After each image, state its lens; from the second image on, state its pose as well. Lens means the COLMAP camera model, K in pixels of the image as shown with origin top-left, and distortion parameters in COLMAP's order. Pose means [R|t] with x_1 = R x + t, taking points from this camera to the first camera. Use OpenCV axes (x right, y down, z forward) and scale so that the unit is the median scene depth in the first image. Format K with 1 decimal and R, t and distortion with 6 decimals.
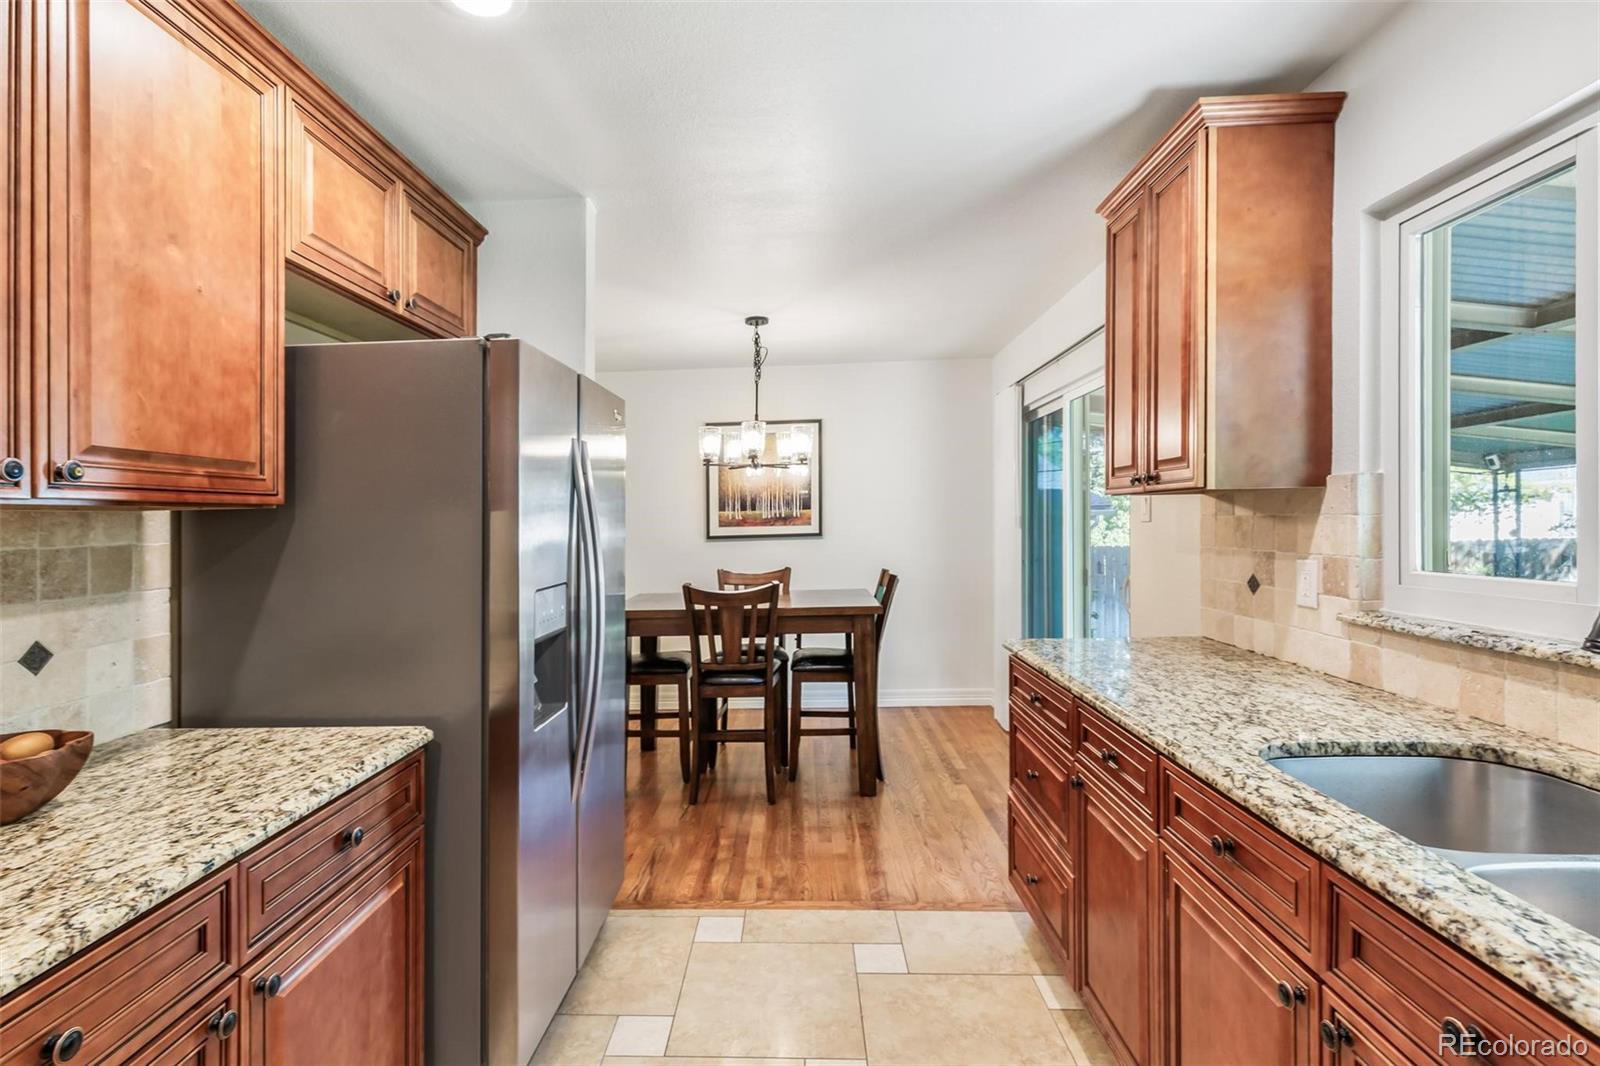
lens RADIAL K [[765.9, 0, 770.9], [0, 765.9, 521.7], [0, 0, 1]] dist [0.001855, 0.000195]
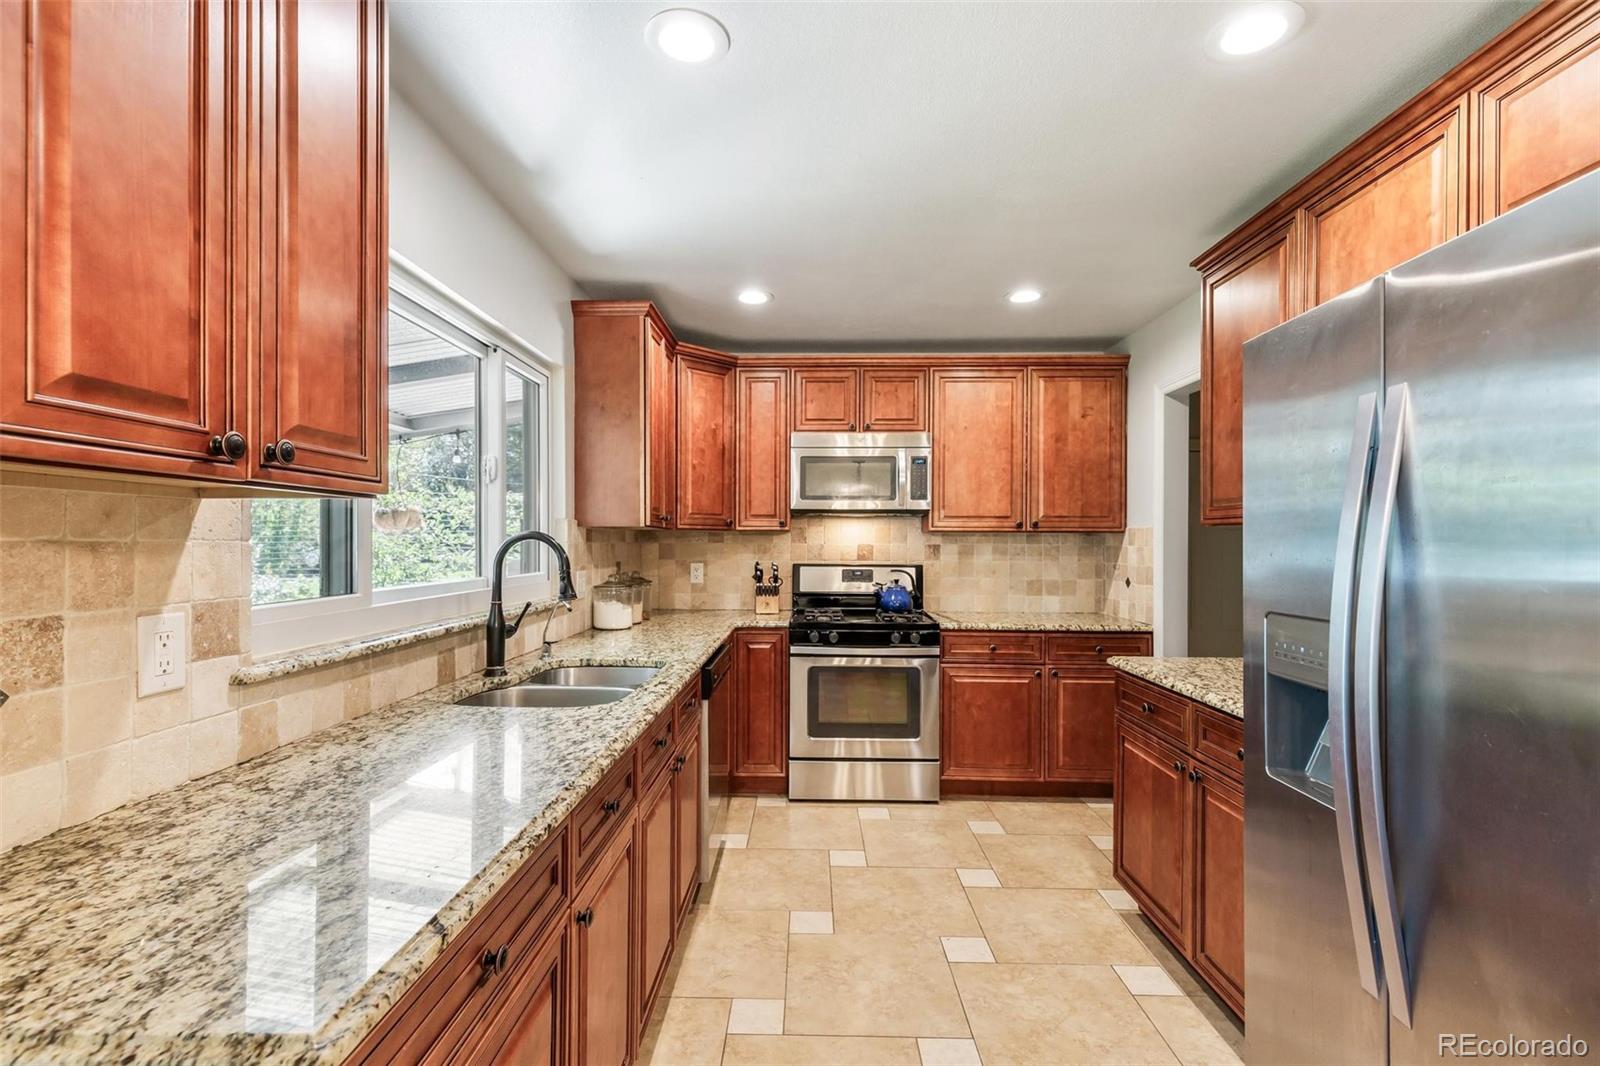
lens RADIAL K [[720.7, 0, 796.2], [0, 720.7, 541.6], [0, 0, 1]] dist [0.010460, -0.001326]
pose [[-0.999801, -0.001831, -0.019875, 0.210306], [-0.001839, 0.999998, 0.000396, -0.009022], [0.019874, 0.000432, -0.999802, 1.593615]]
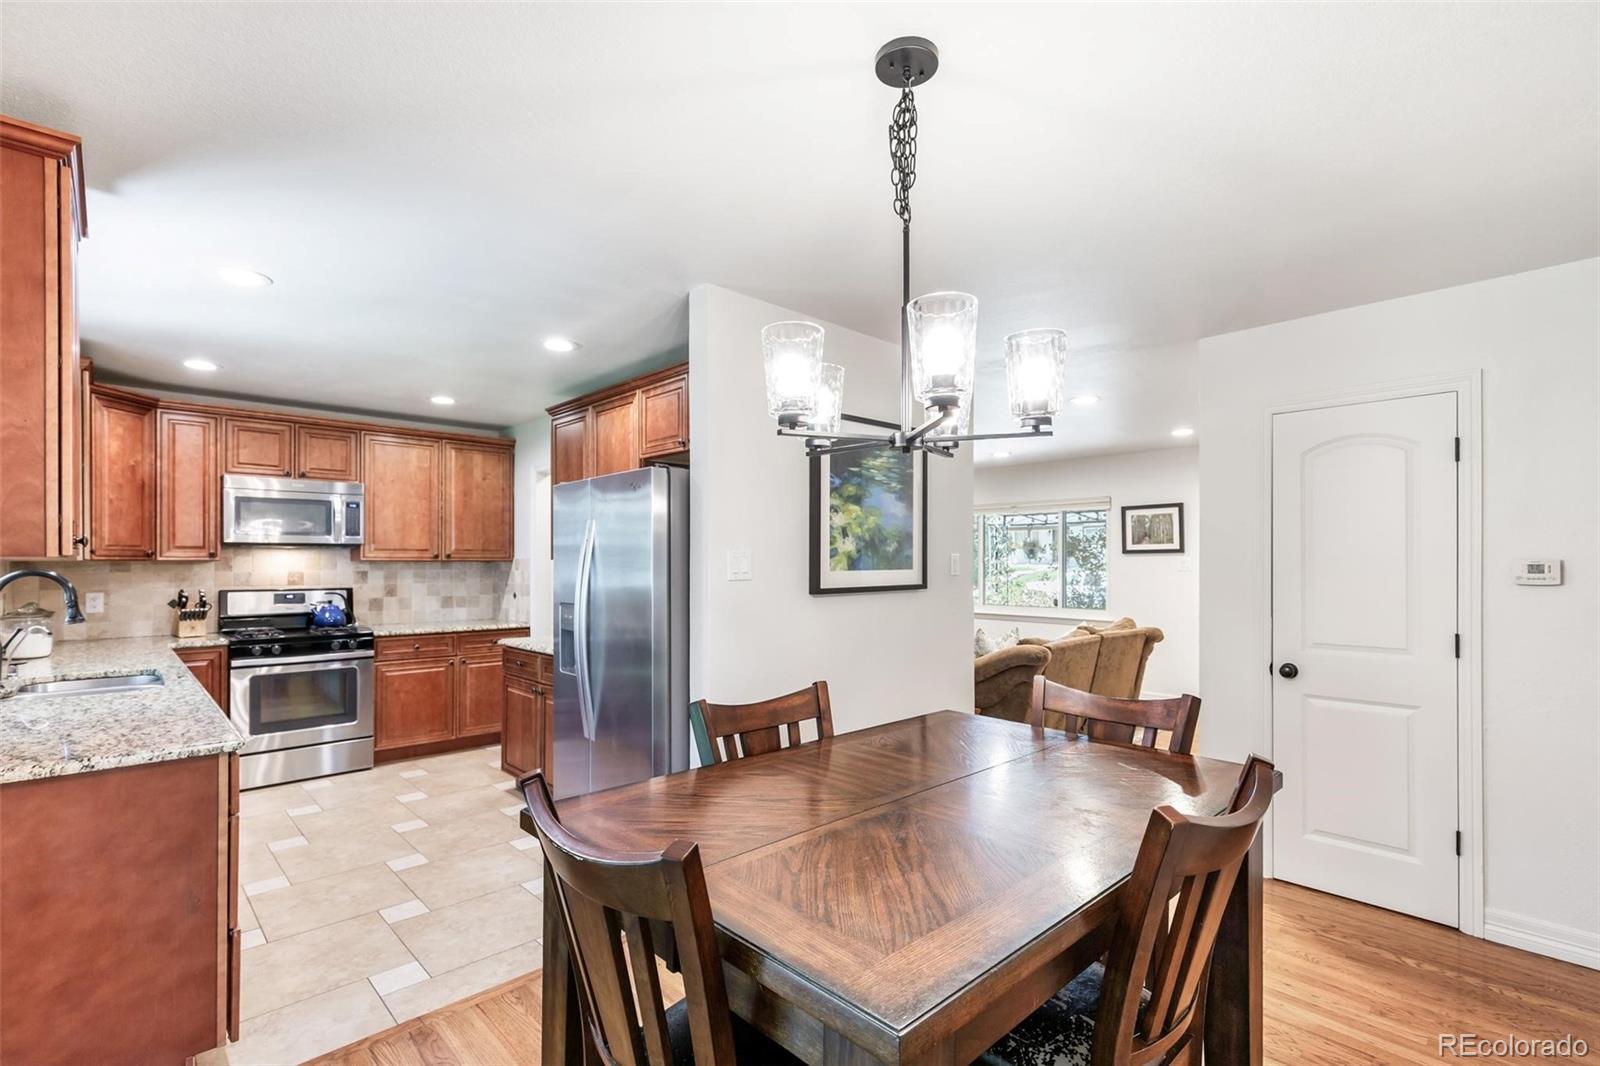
lens RADIAL K [[733.1, 0, 795.5], [0, 733.1, 555.5], [0, 0, 1]] dist [0.000786, 0.000549]
pose [[-0.698490, -0.003263, -0.715612, 0.583725], [0.000829, 0.999985, -0.005369, -0.042191], [0.715619, -0.004344, -0.698477, 2.502446]]
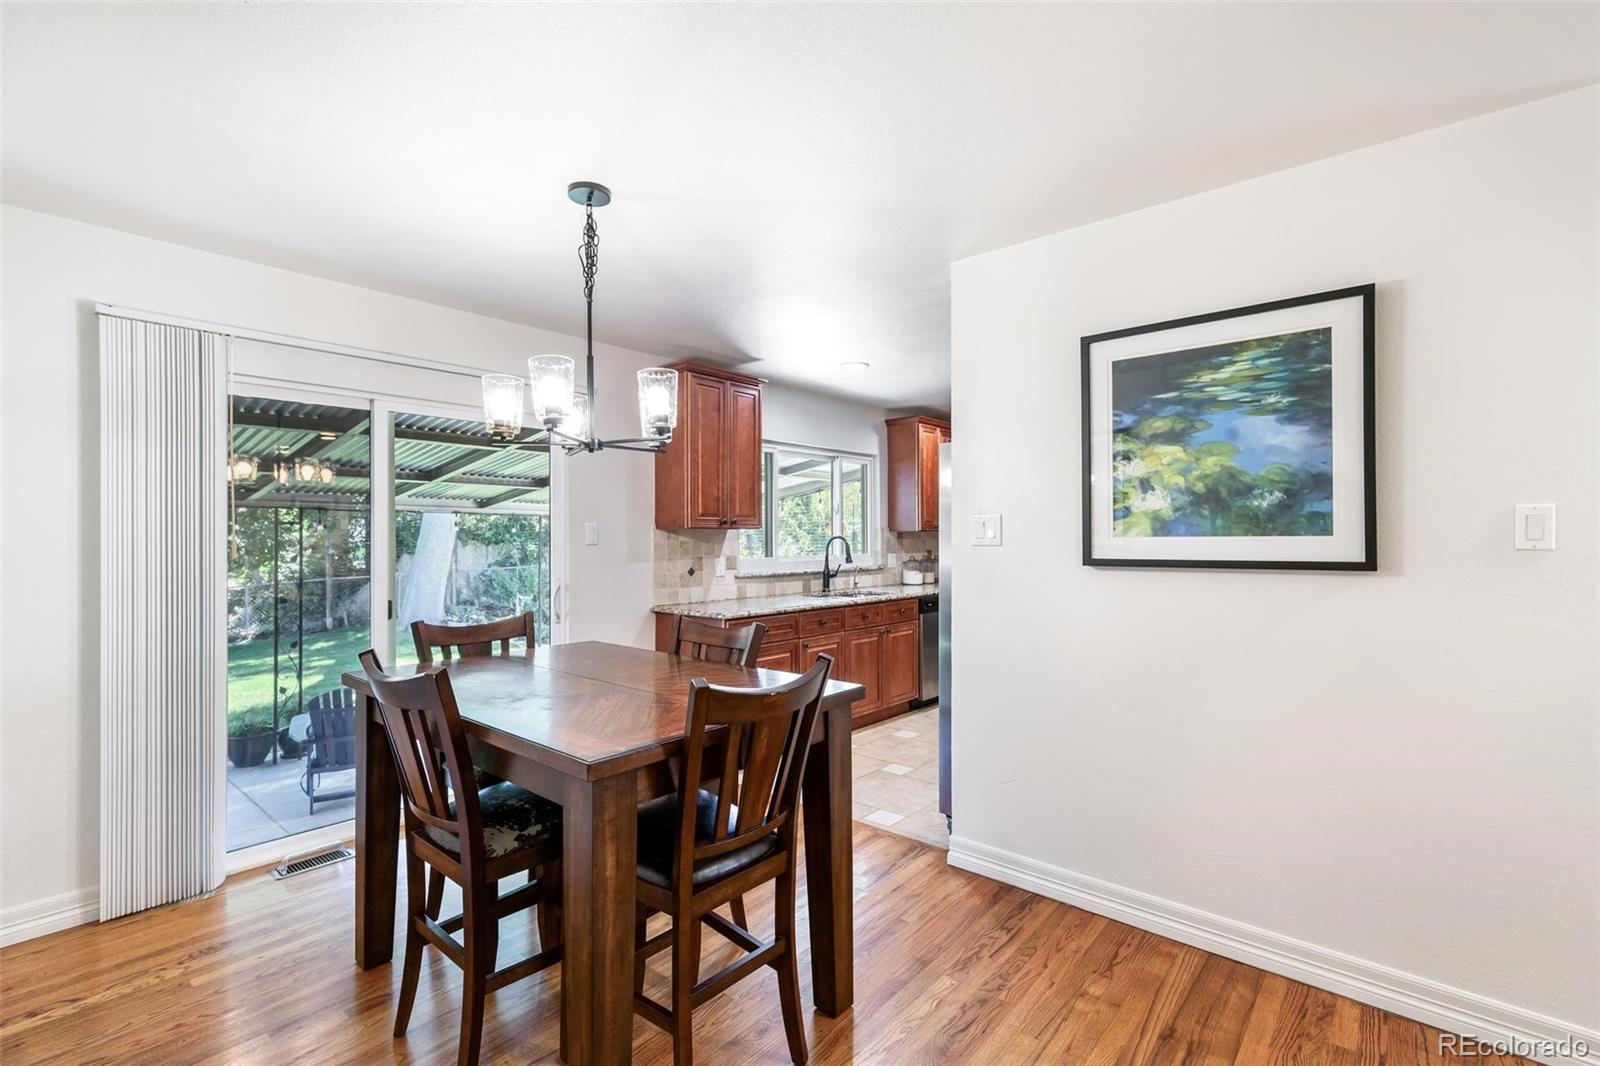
lens RADIAL K [[715.0, 0, 800.0], [0, 715.0, 533.0], [0, 0, 1]] dist [-0.005206, -0.000389]
pose [[-0.785212, 0.007260, 0.619184, -0.994766], [0.004704, 0.999972, -0.005759, -0.018257], [-0.619209, -0.001609, -0.785225, 2.725330]]
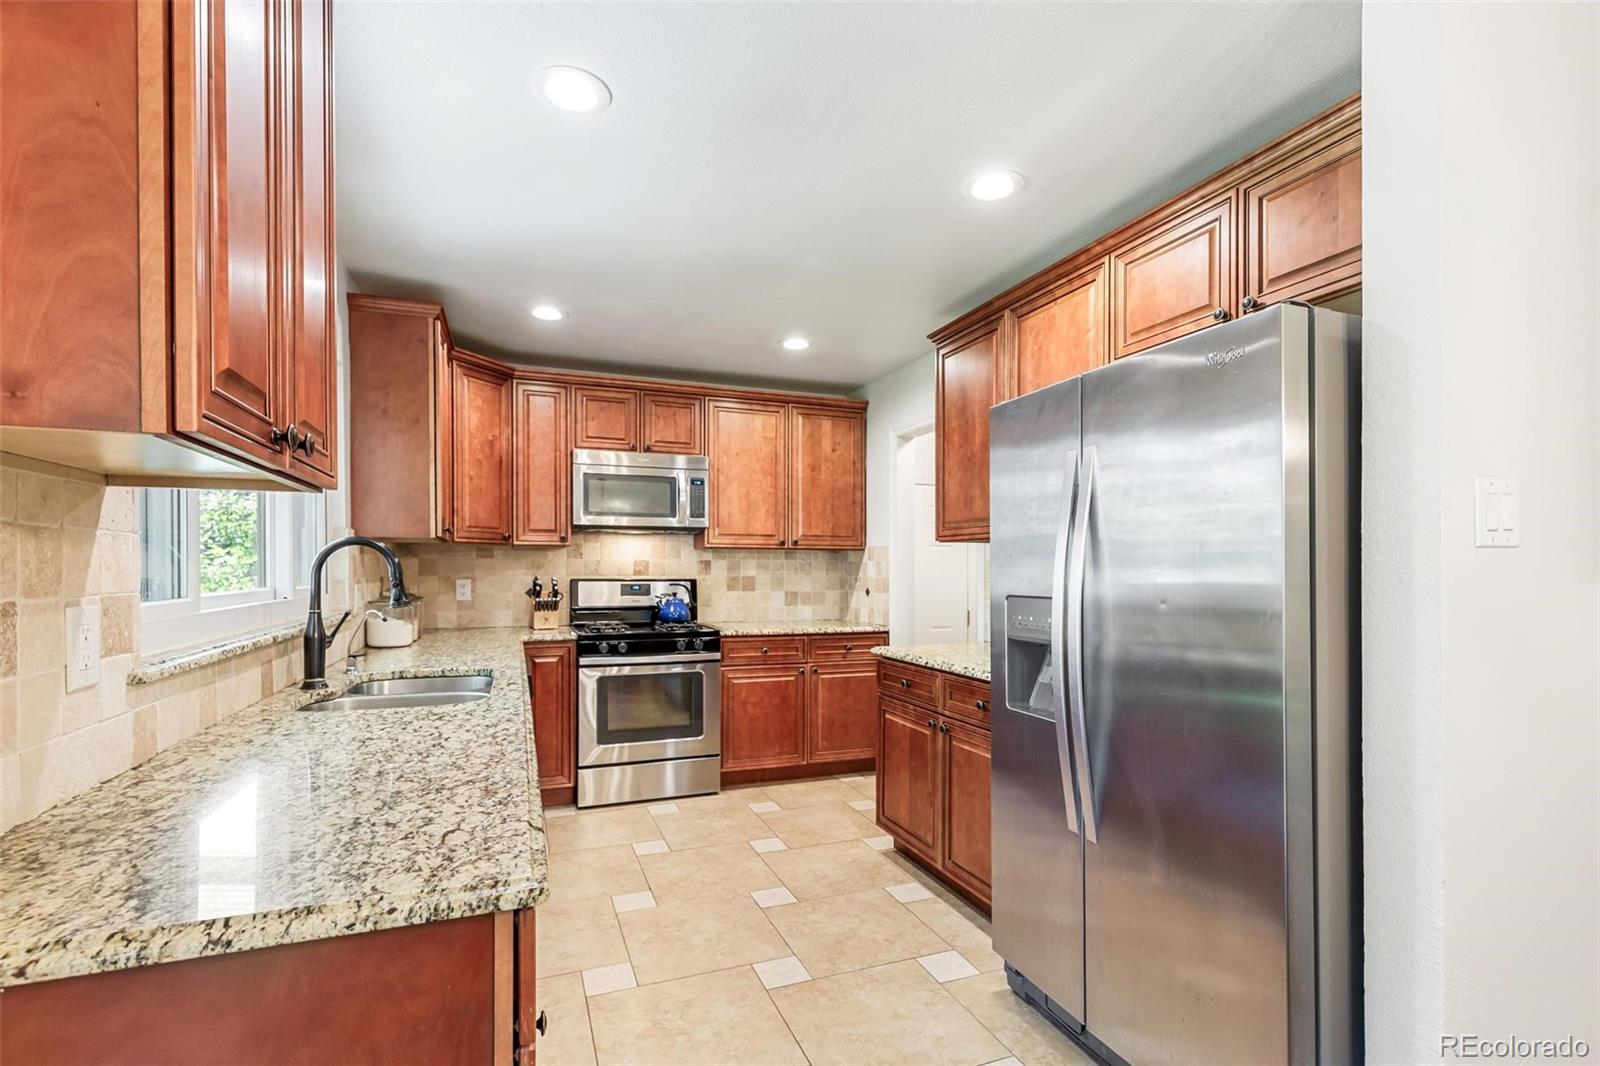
lens RADIAL K [[729.8, 0, 794.5], [0, 729.8, 567.7], [0, 0, 1]] dist [0.009242, -0.000057]
pose [[-0.918318, -0.000143, -0.395843, 0.429763], [-0.000968, 0.999998, 0.001883, 0.019662], [0.395842, 0.002113, -0.918316, 1.729335]]
